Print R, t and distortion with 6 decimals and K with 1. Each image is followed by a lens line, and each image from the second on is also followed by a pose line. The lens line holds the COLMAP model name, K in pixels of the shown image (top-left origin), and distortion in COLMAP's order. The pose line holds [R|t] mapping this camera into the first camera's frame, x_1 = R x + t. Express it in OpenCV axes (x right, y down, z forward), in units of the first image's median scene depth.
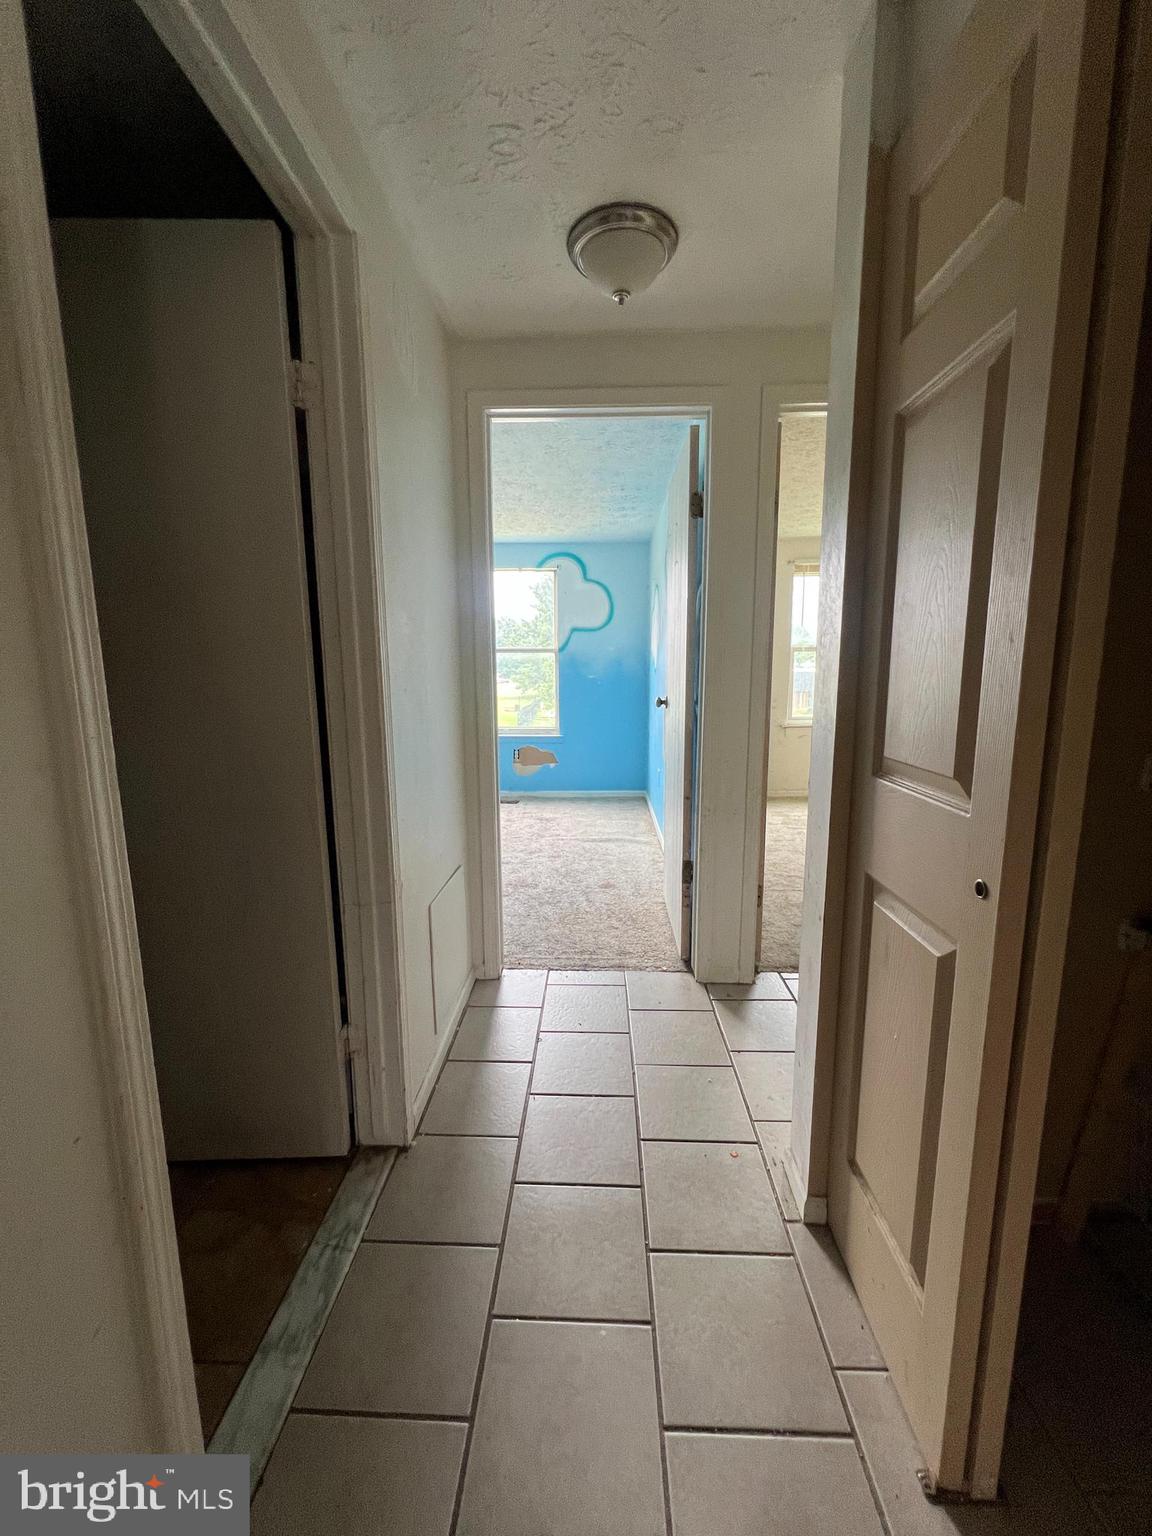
lens RADIAL K [[611.6, 0, 577.4], [0, 611.6, 759.6], [0, 0, 1]] dist [-0.006680, 0.000232]
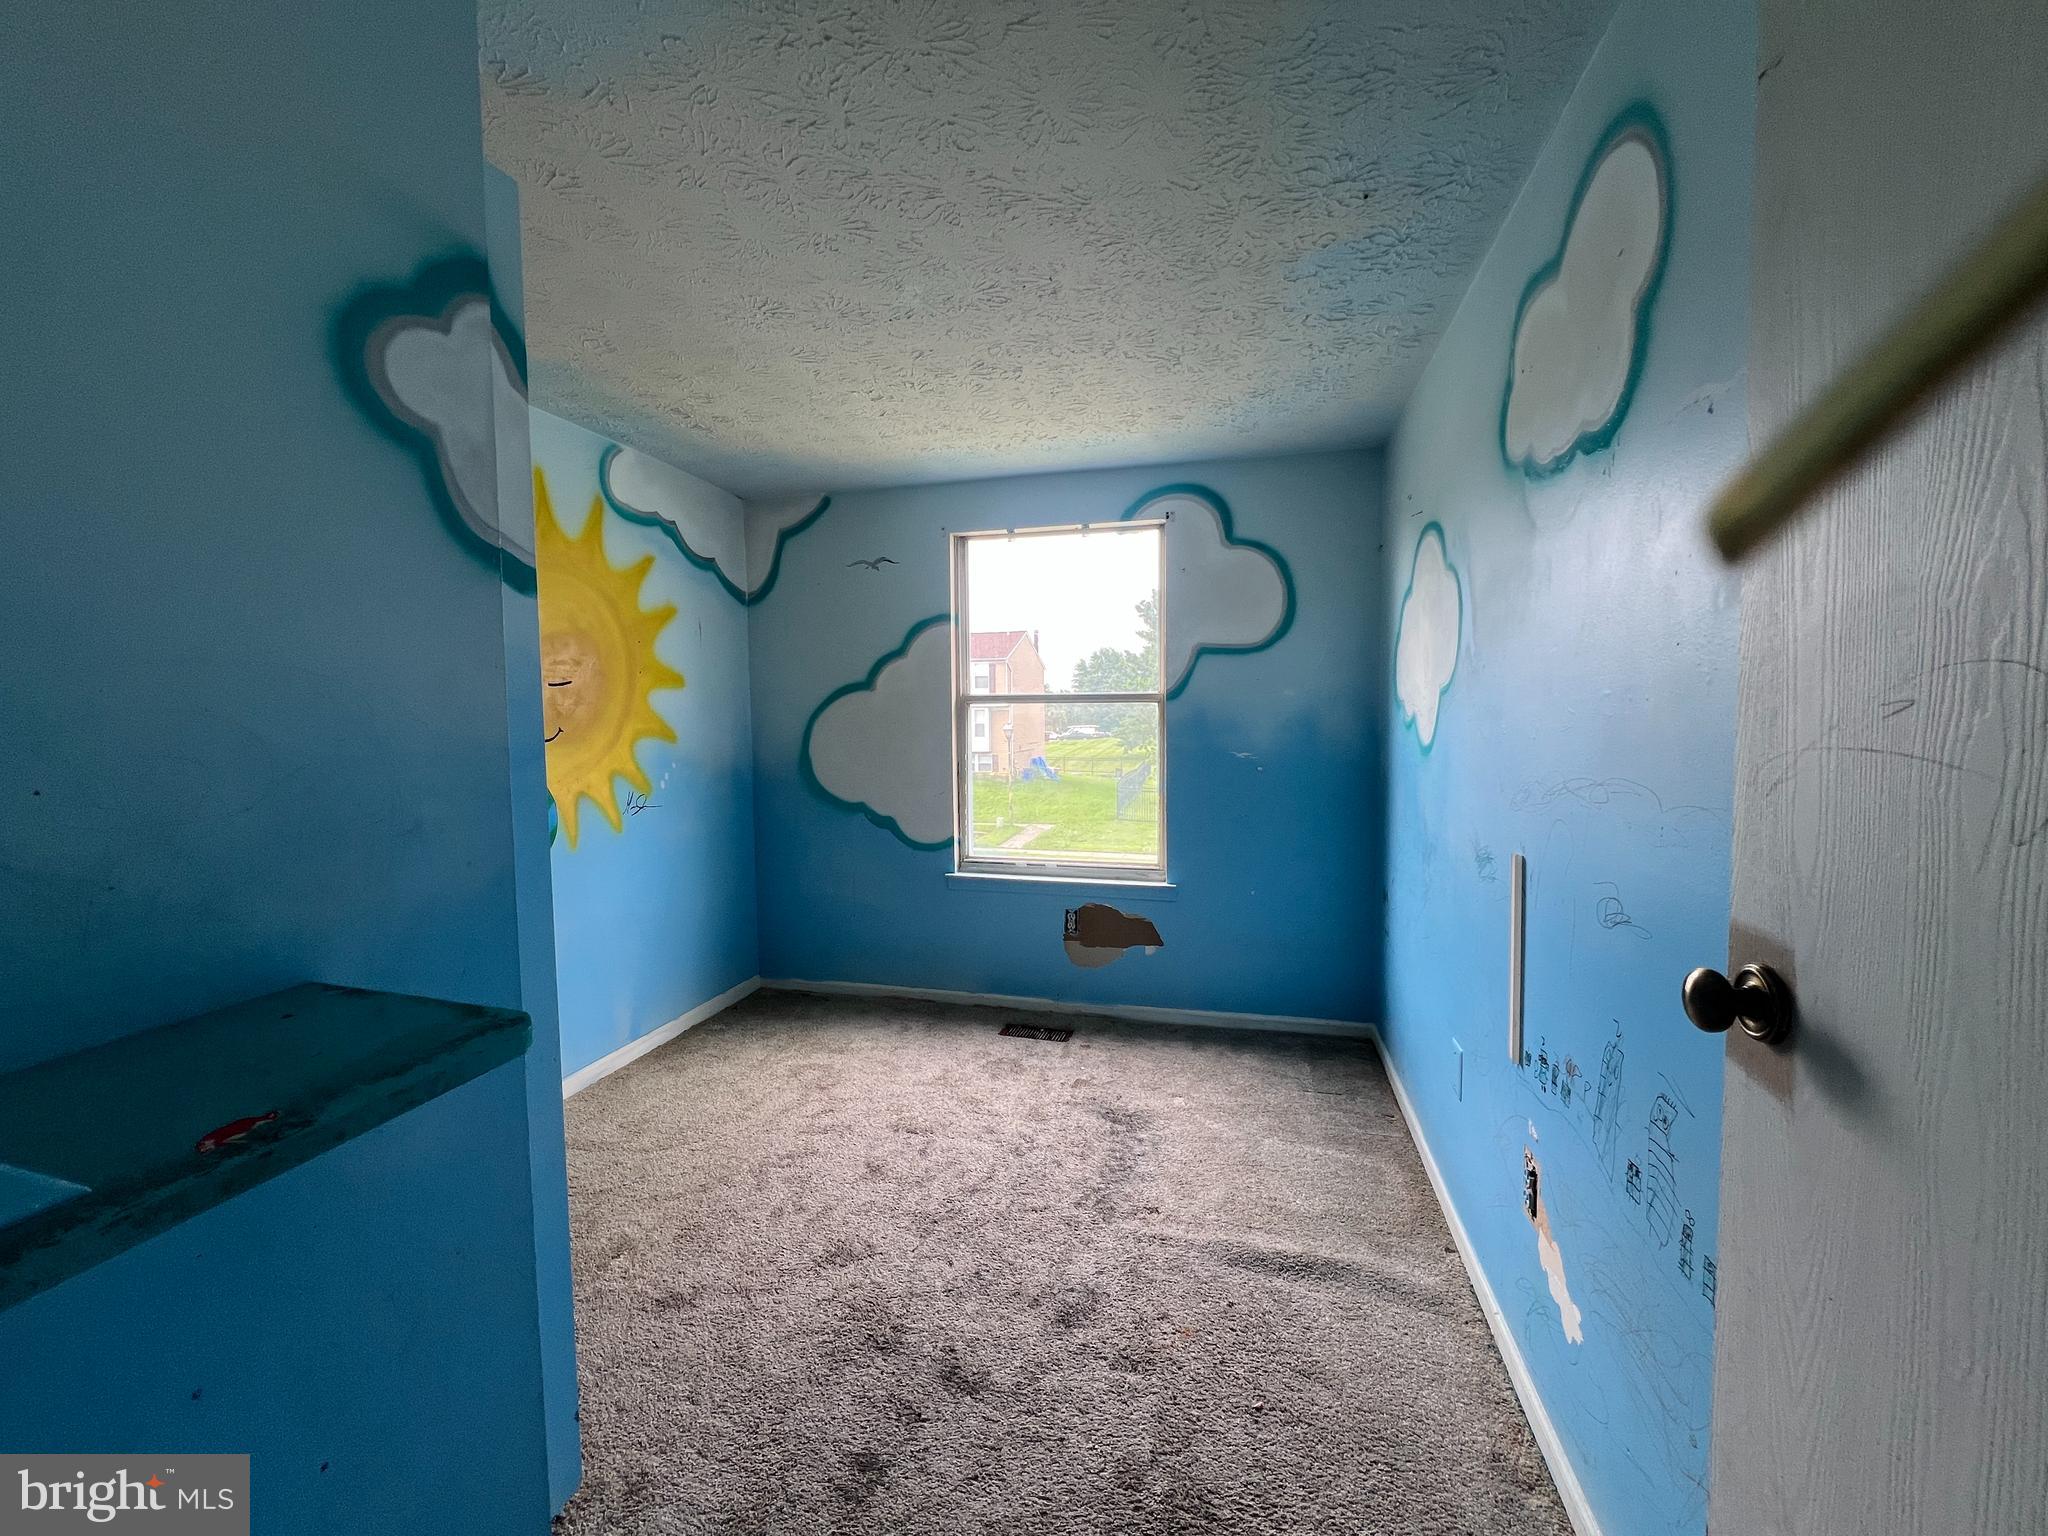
lens RADIAL K [[815.5, 0, 1030.2], [0, 815.5, 764.4], [0, 0, 1]] dist [-0.006680, 0.000232]
pose [[0.978411, 0.009042, -0.206473, -0.005126], [-0.027861, 0.995693, -0.088421, -0.073603], [0.204784, 0.092265, 0.974449, 0.400597]]
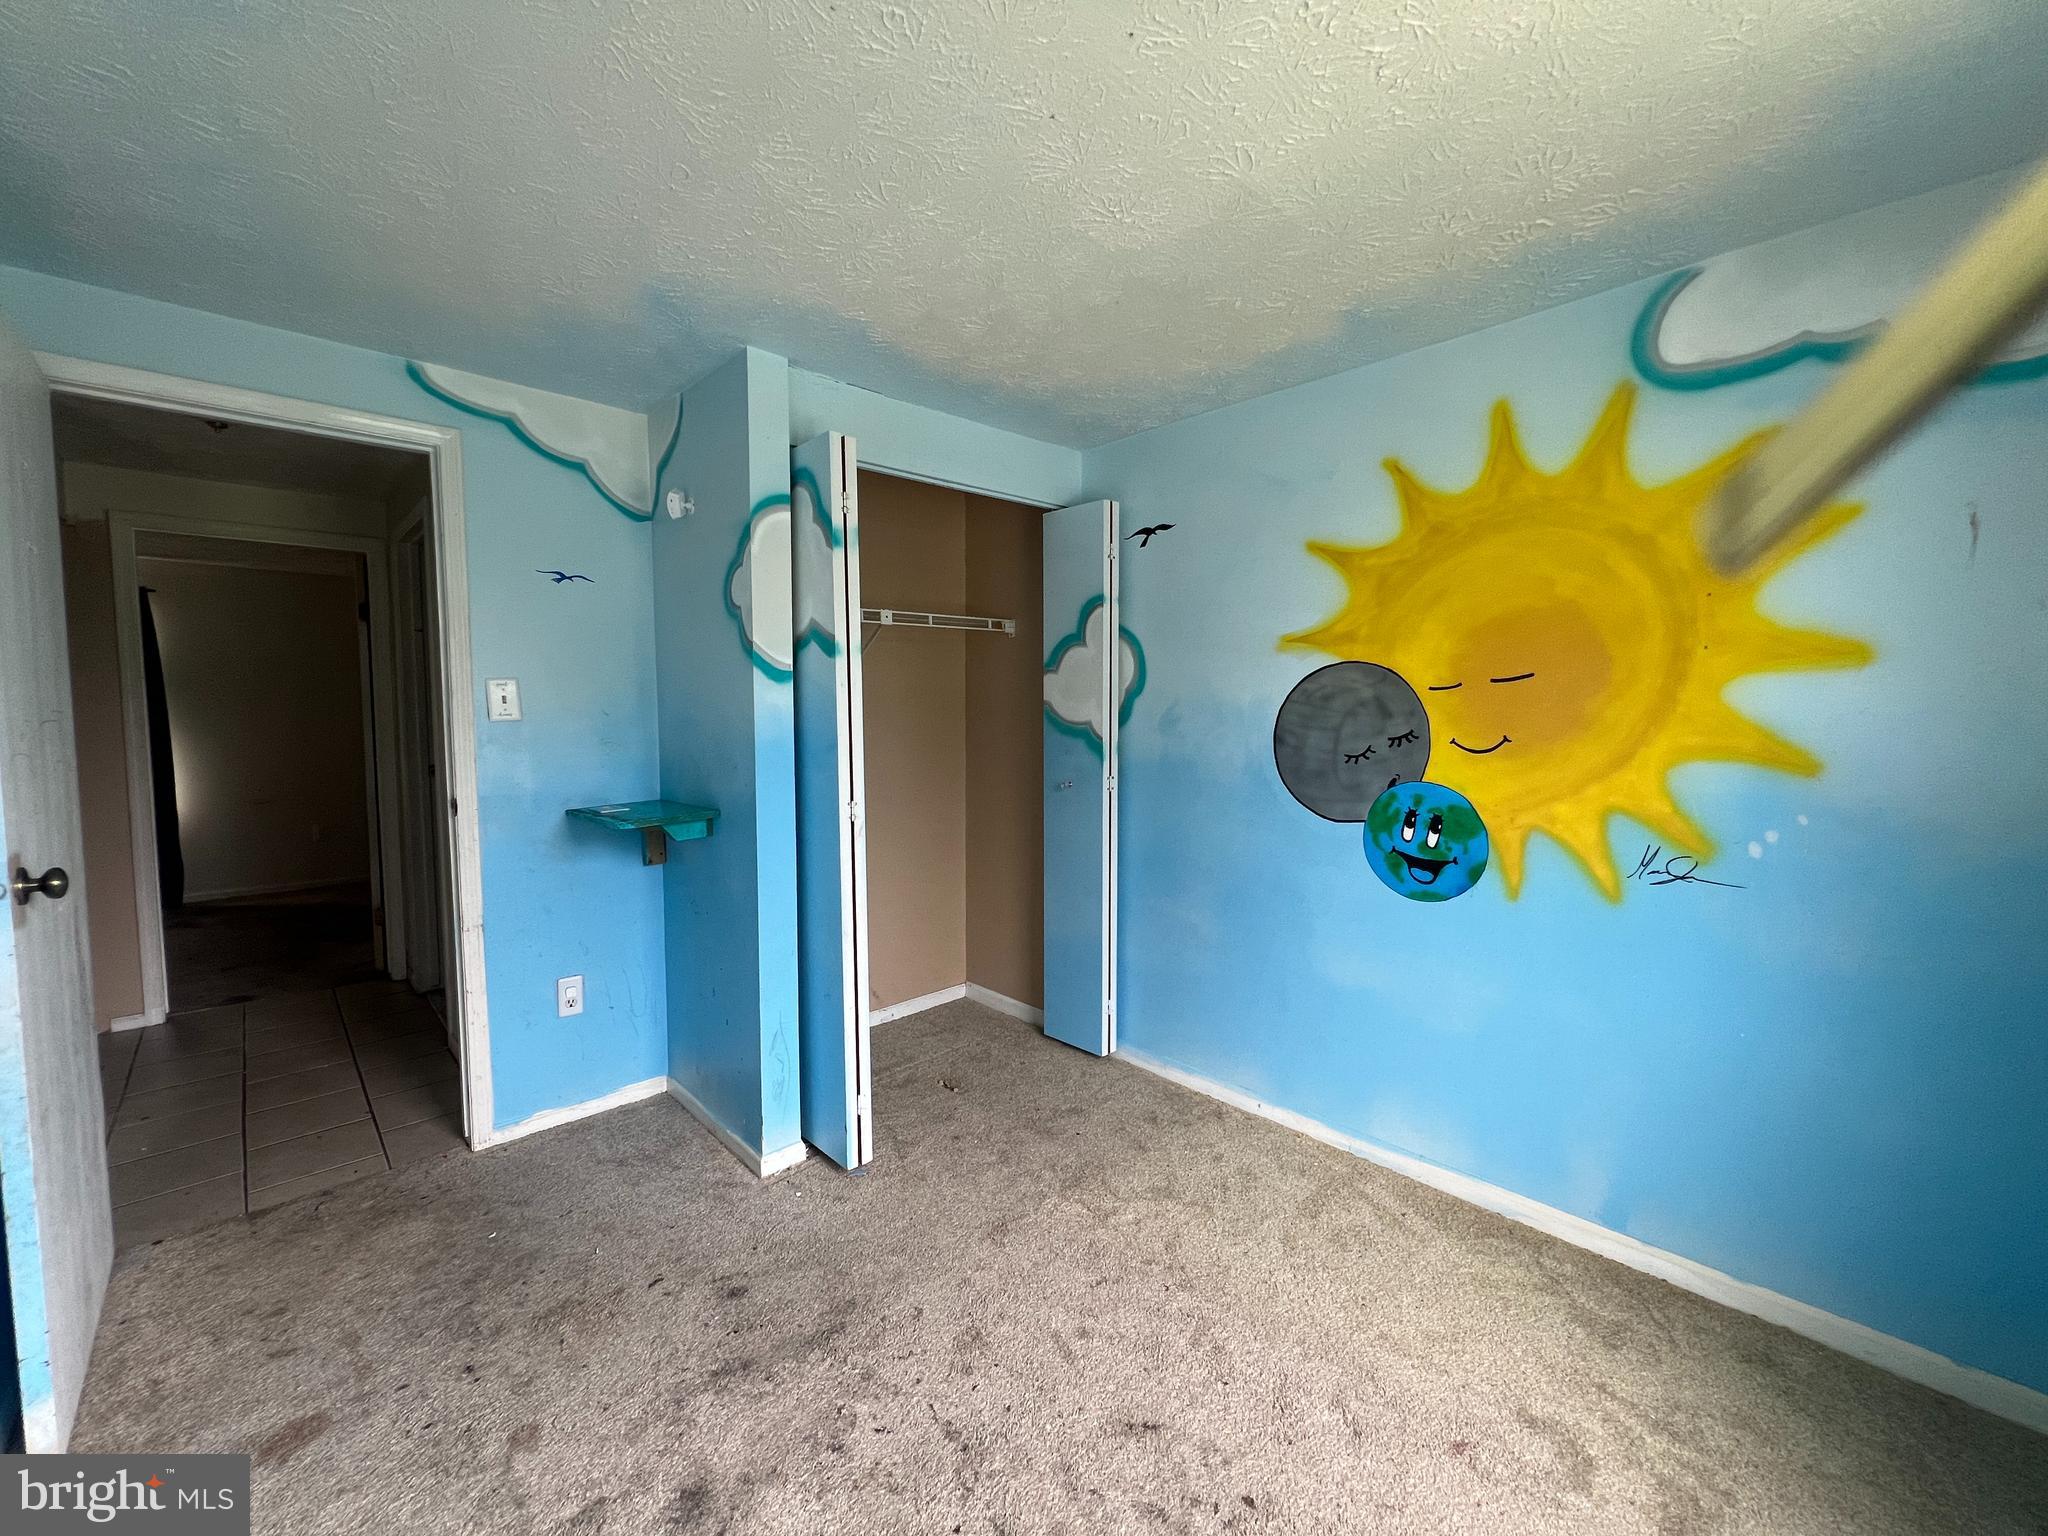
lens RADIAL K [[815.5, 0, 1016.4], [0, 815.5, 766.3], [0, 0, 1]] dist [-0.006680, 0.000232]
pose [[-0.700726, 0.054488, -0.711347, 0.041333], [-0.105026, 0.978338, 0.178396, -0.163518], [0.705658, 0.199717, -0.679824, 0.934388]]
